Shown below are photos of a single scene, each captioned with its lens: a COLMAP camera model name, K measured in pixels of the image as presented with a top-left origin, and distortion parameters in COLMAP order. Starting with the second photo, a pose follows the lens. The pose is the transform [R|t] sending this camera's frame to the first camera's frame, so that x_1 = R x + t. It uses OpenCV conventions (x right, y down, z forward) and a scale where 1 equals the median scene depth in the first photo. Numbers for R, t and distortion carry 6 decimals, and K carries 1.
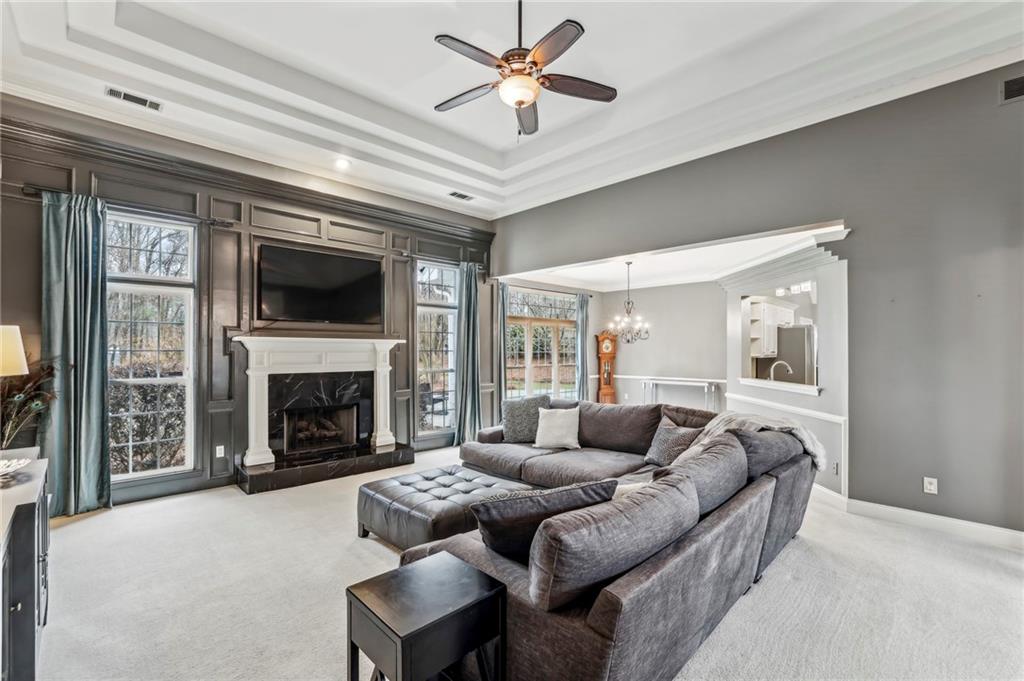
lens RADIAL K [[452.1, 0, 507.1], [0, 452.1, 338.5], [0, 0, 1]] dist [-0.089597, -0.000030]
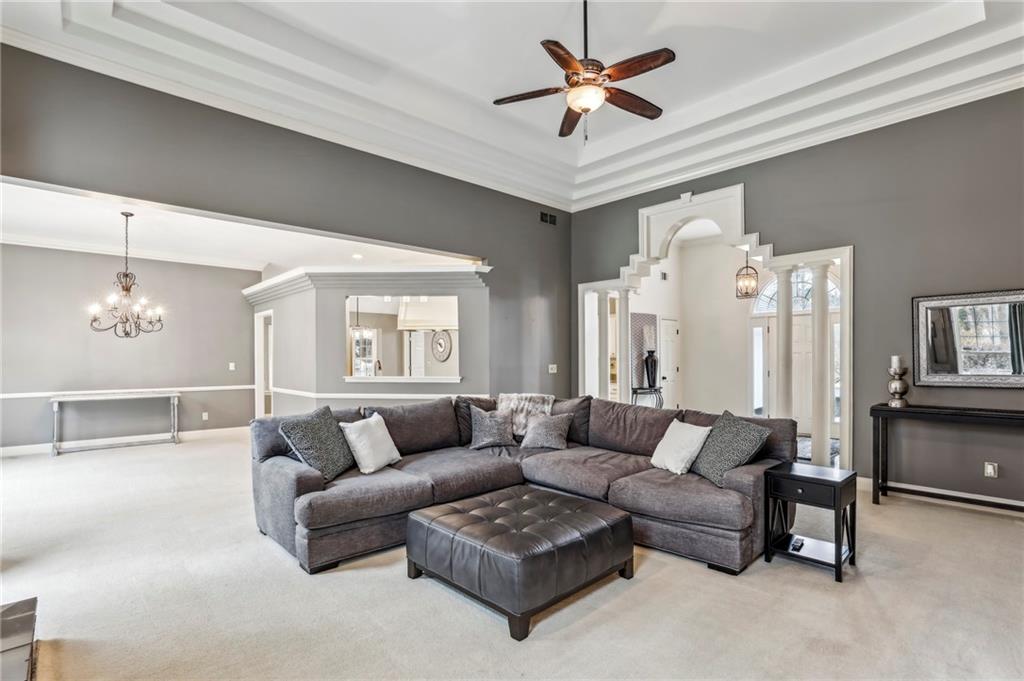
lens RADIAL K [[484.7, 0, 510.8], [0, 484.7, 351.3], [0, 0, 1]] dist [-0.000099, 0.000012]
pose [[0.026602, 0.002729, 0.999642, -0.737763], [-0.025247, 0.999679, -0.002057, 0.032626], [-0.999327, -0.025184, 0.026662, 0.738089]]
